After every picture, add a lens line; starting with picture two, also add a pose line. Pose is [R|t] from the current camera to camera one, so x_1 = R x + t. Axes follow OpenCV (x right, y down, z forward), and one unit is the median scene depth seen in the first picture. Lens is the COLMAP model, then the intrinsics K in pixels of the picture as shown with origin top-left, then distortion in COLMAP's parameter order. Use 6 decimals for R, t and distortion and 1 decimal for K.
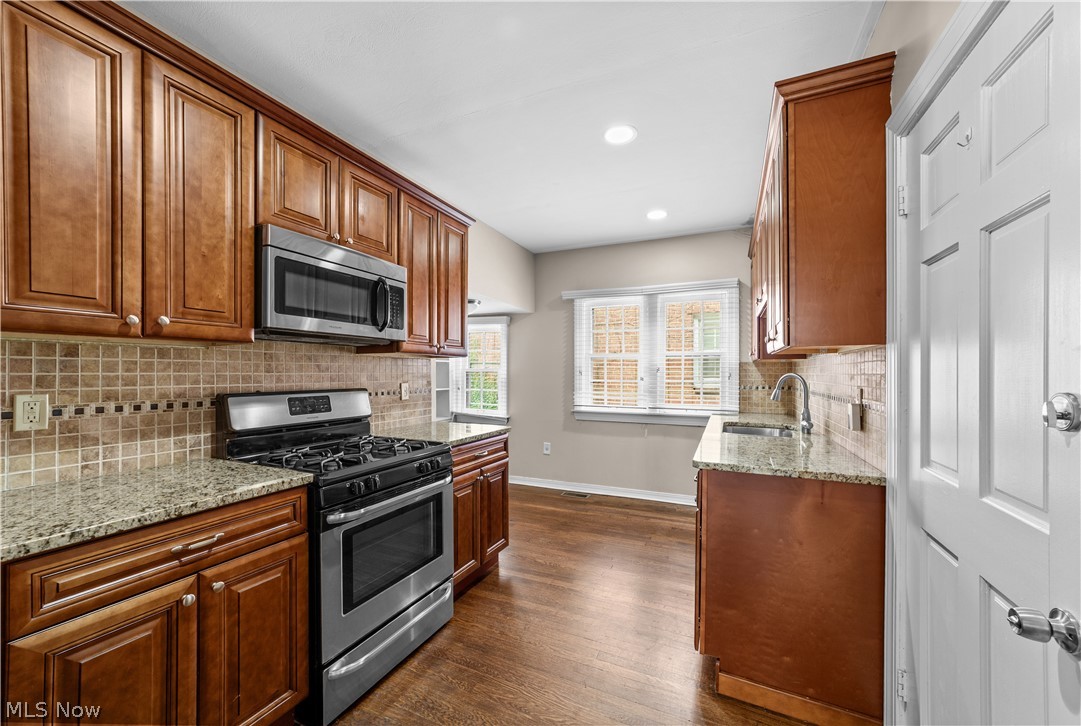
lens RADIAL K [[421.5, 0, 536.1], [0, 421.5, 374.8], [0, 0, 1]] dist [-0.005973, 0.003110]
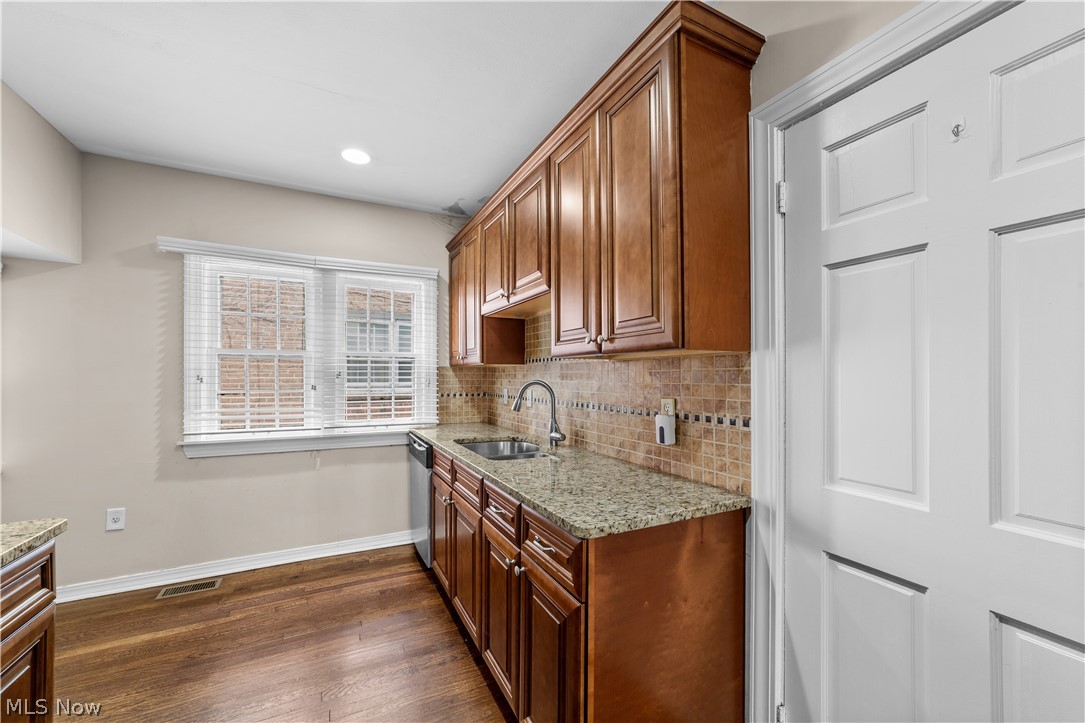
lens RADIAL K [[423.1, 0, 544.1], [0, 423.1, 375.7], [0, 0, 1]] dist [-0.005973, 0.003110]
pose [[0.628157, 0.000829, 0.778086, -0.066643], [0.003189, 0.999988, -0.003640, -0.007580], [-0.778080, 0.004768, 0.628147, 0.307904]]
